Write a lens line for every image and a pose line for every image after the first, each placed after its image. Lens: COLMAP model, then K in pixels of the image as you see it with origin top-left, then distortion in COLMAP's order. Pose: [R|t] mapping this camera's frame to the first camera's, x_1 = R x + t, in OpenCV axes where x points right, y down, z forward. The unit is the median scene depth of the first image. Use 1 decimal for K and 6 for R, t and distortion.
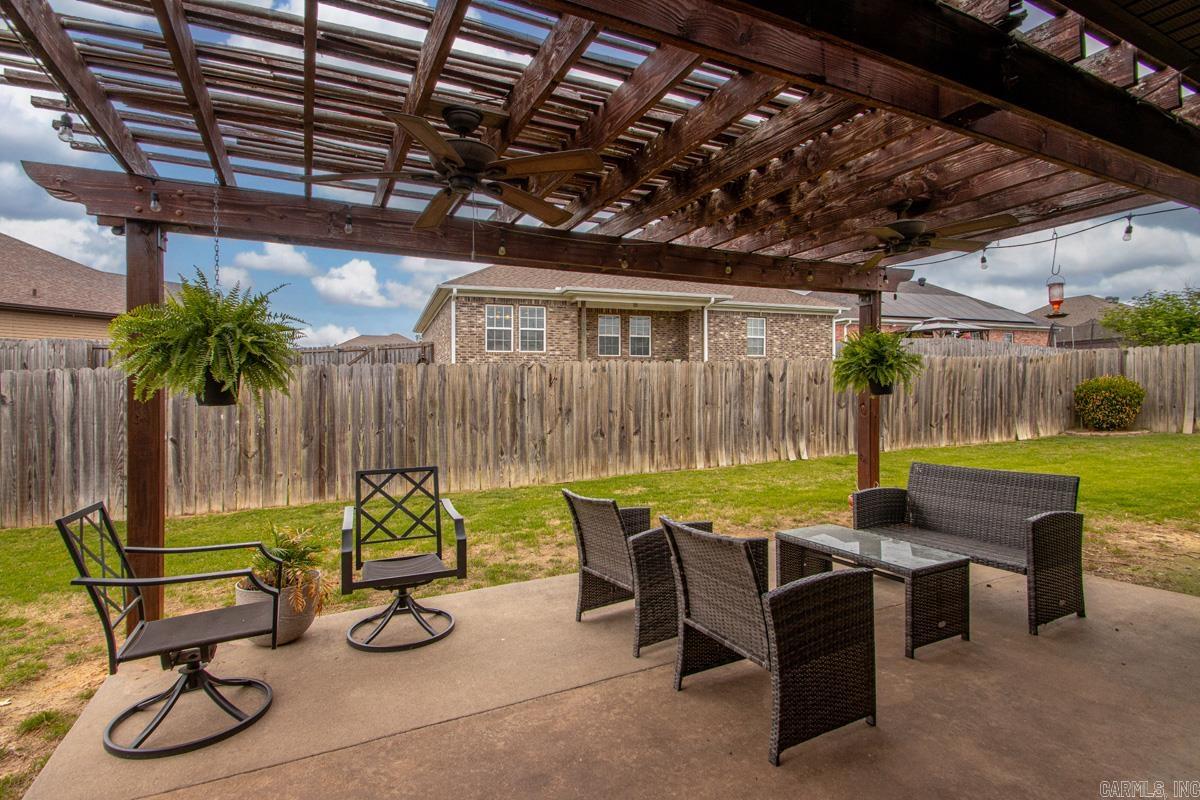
lens RADIAL K [[561.3, 0, 577.1], [0, 561.3, 394.2], [0, 0, 1]] dist [0.004702, -0.013395]
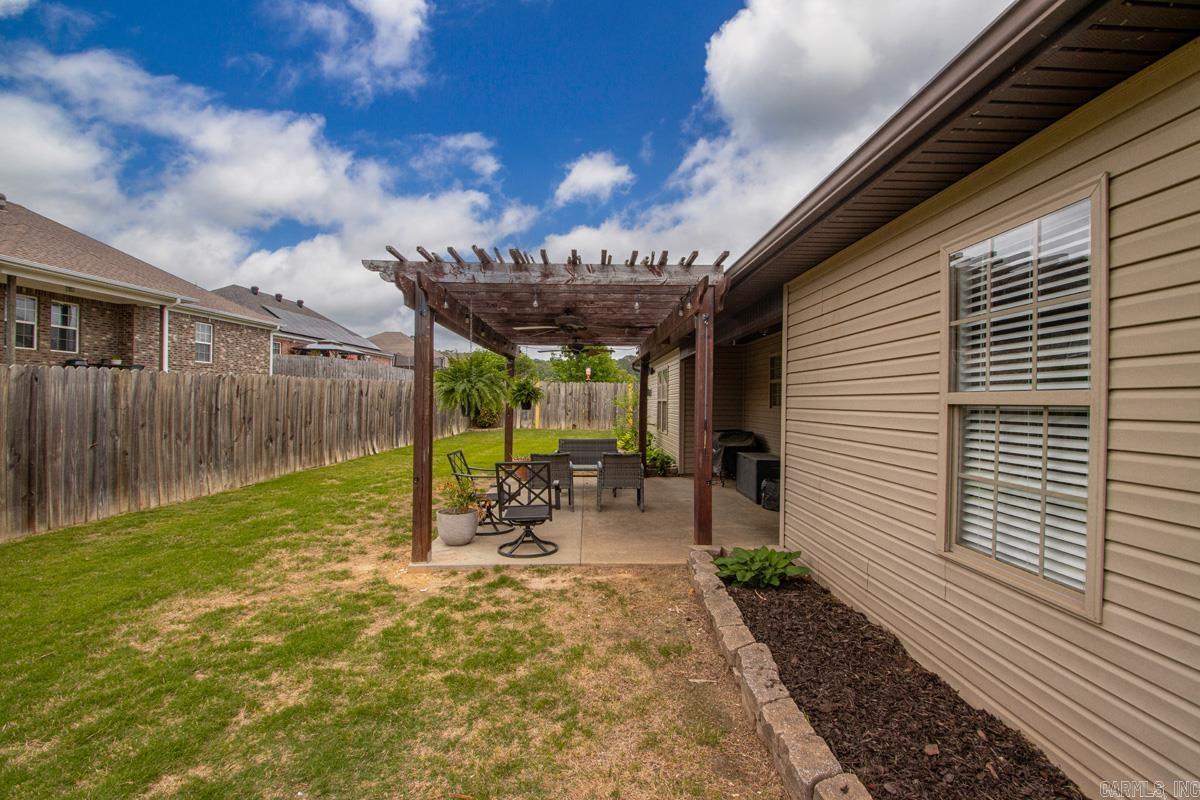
lens RADIAL K [[561.3, 0, 584.5], [0, 561.3, 404.9], [0, 0, 1]] dist [0.004702, -0.013395]
pose [[0.433820, 0.013097, 0.900904, -0.662074], [-0.019812, 0.999791, -0.004995, -0.005786], [-0.900782, -0.015682, 0.433989, -0.052029]]
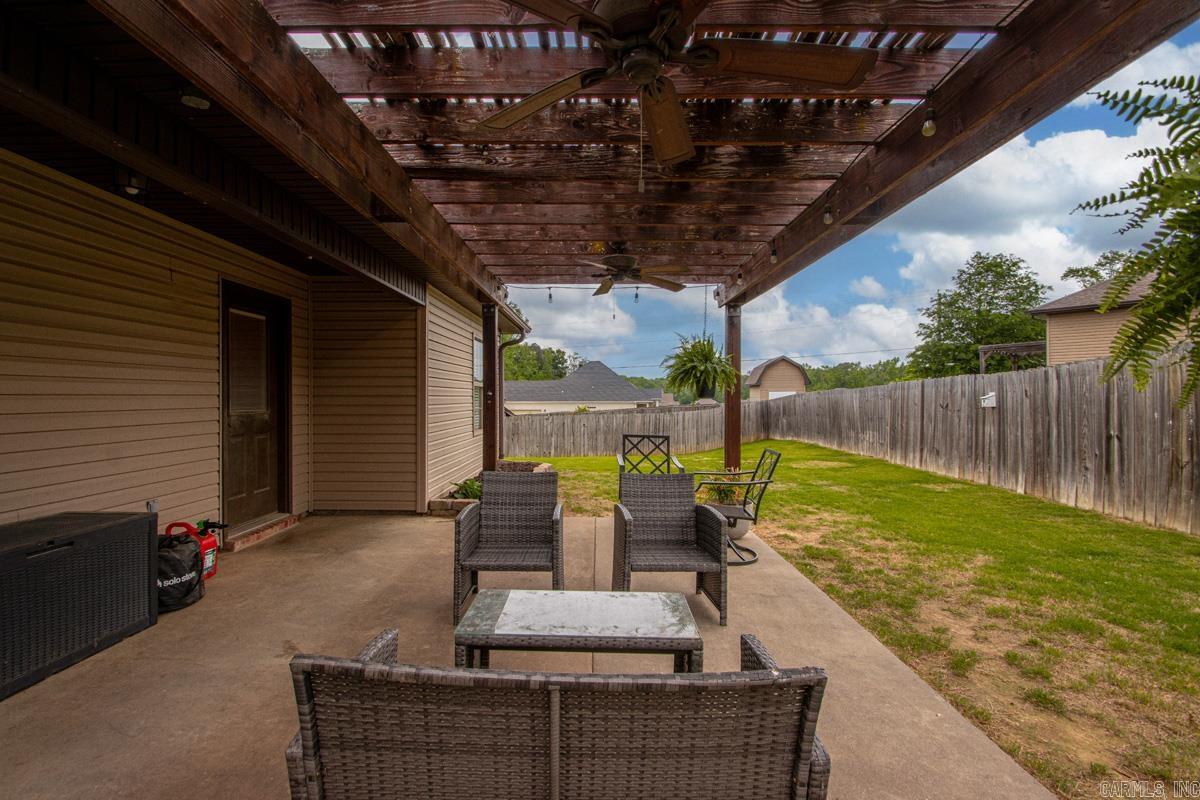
lens RADIAL K [[561.3, 0, 584.4], [0, 561.3, 398.9], [0, 0, 1]] dist [0.004702, -0.013395]
pose [[-0.452175, 0.015499, -0.891795, 0.389091], [0.009013, 0.999877, 0.012808, -0.002327], [0.891884, -0.002246, -0.452259, 0.457950]]
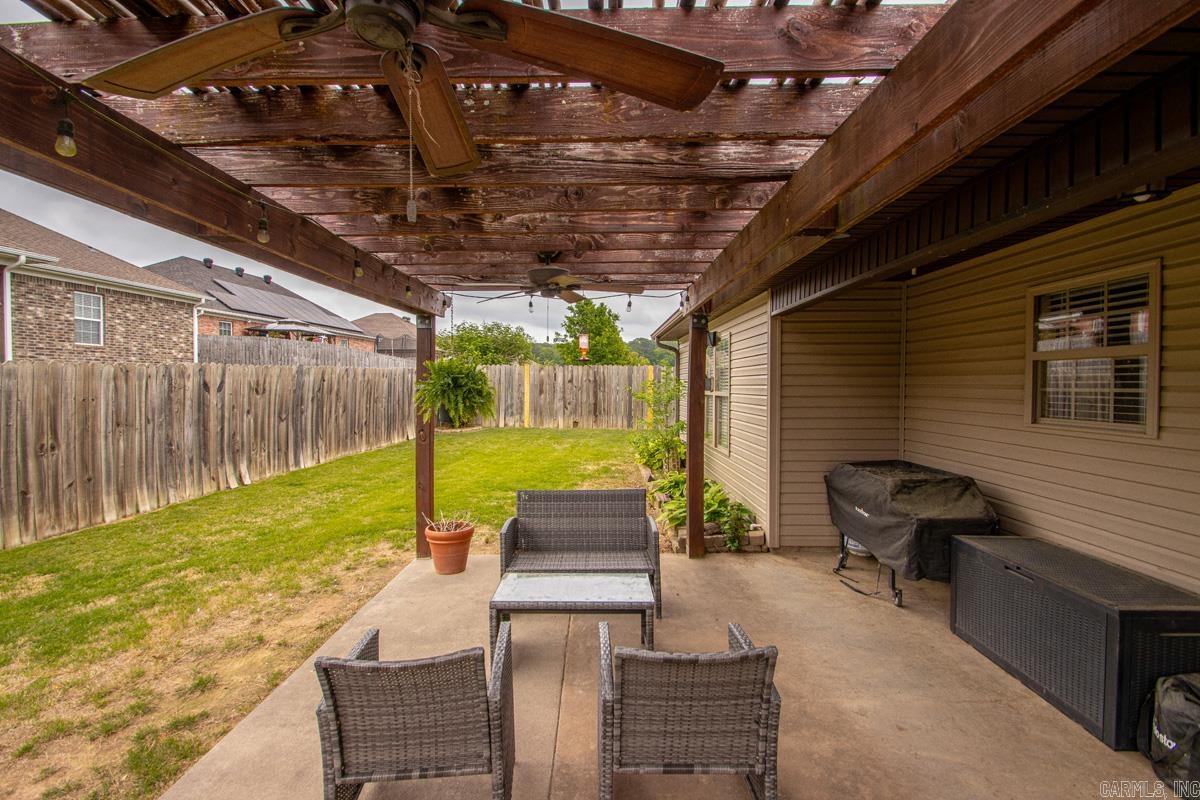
lens RADIAL K [[561.3, 0, 590.1], [0, 561.3, 404.6], [0, 0, 1]] dist [0.004702, -0.013395]
pose [[0.441253, -0.017309, 0.897216, -0.130908], [-0.008970, 0.999679, 0.023697, -0.030486], [-0.897338, -0.018505, 0.440956, 0.183886]]
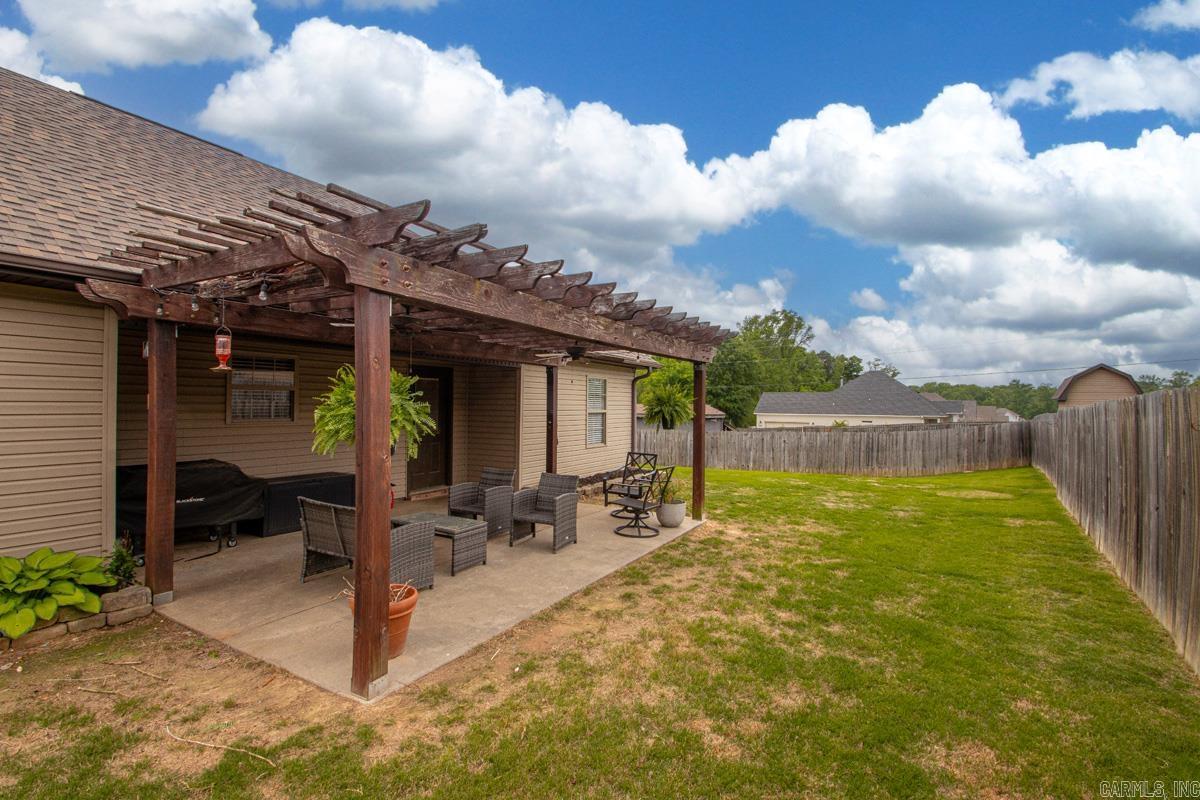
lens RADIAL K [[561.3, 0, 579.1], [0, 561.3, 398.4], [0, 0, 1]] dist [0.004702, -0.013395]
pose [[-0.834952, -0.000992, -0.550321, 0.387324], [0.004021, 0.999961, -0.007904, -0.035384], [0.550308, -0.008812, -0.834915, 0.944298]]
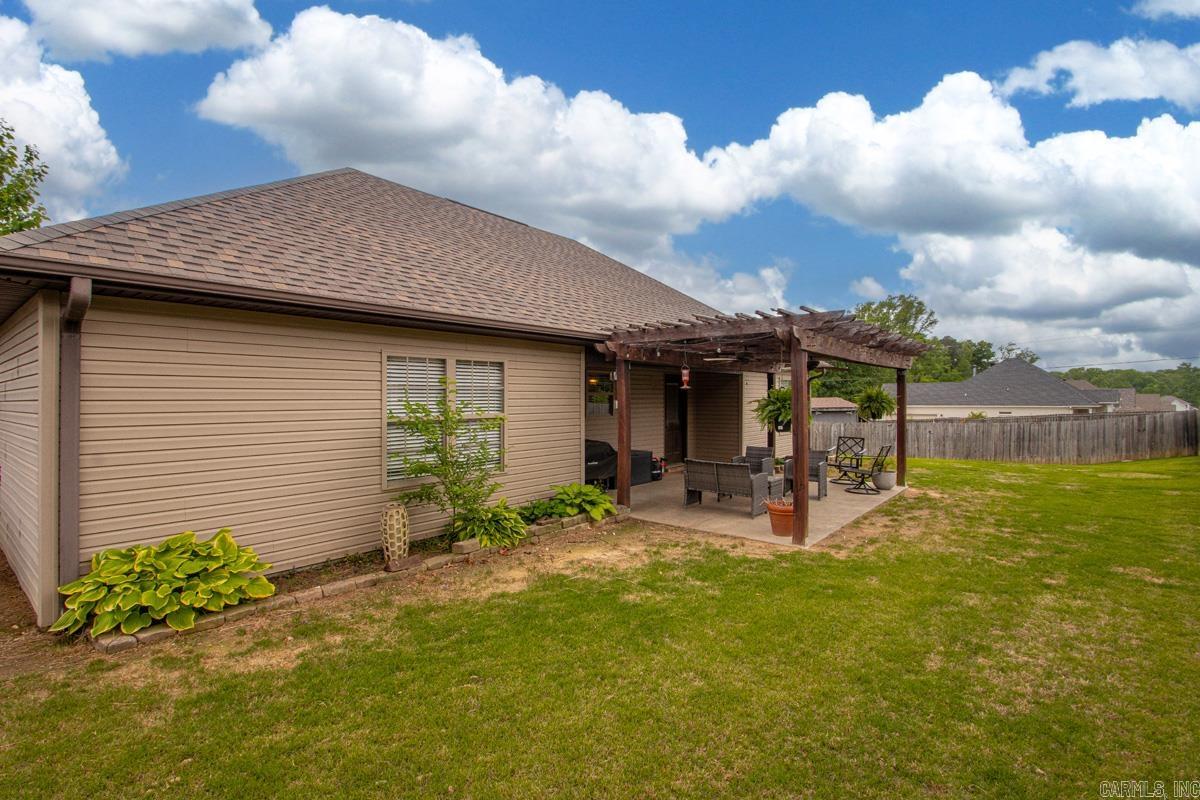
lens RADIAL K [[561.3, 0, 568.6], [0, 561.3, 398.2], [0, 0, 1]] dist [0.004702, -0.013395]
pose [[-0.919285, 0.016272, -0.393255, 0.847808], [0.017643, 0.999844, 0.000128, -0.049413], [0.393196, -0.006820, -0.919429, 1.120870]]
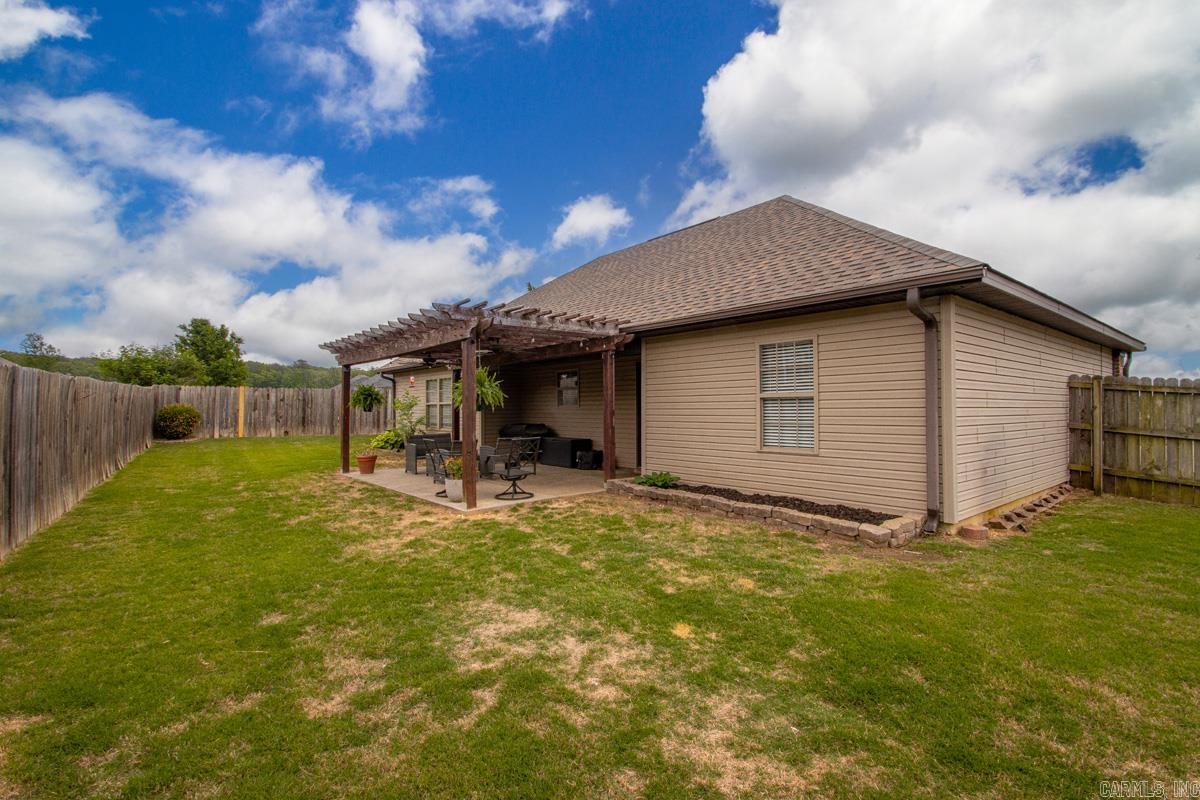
lens RADIAL K [[561.3, 0, 578.2], [0, 561.3, 401.7], [0, 0, 1]] dist [0.004702, -0.013395]
pose [[-0.218293, 0.028585, 0.975464, -1.062488], [0.006090, 0.999591, -0.027929, 0.016121], [-0.975864, -0.000156, -0.218378, 0.343077]]
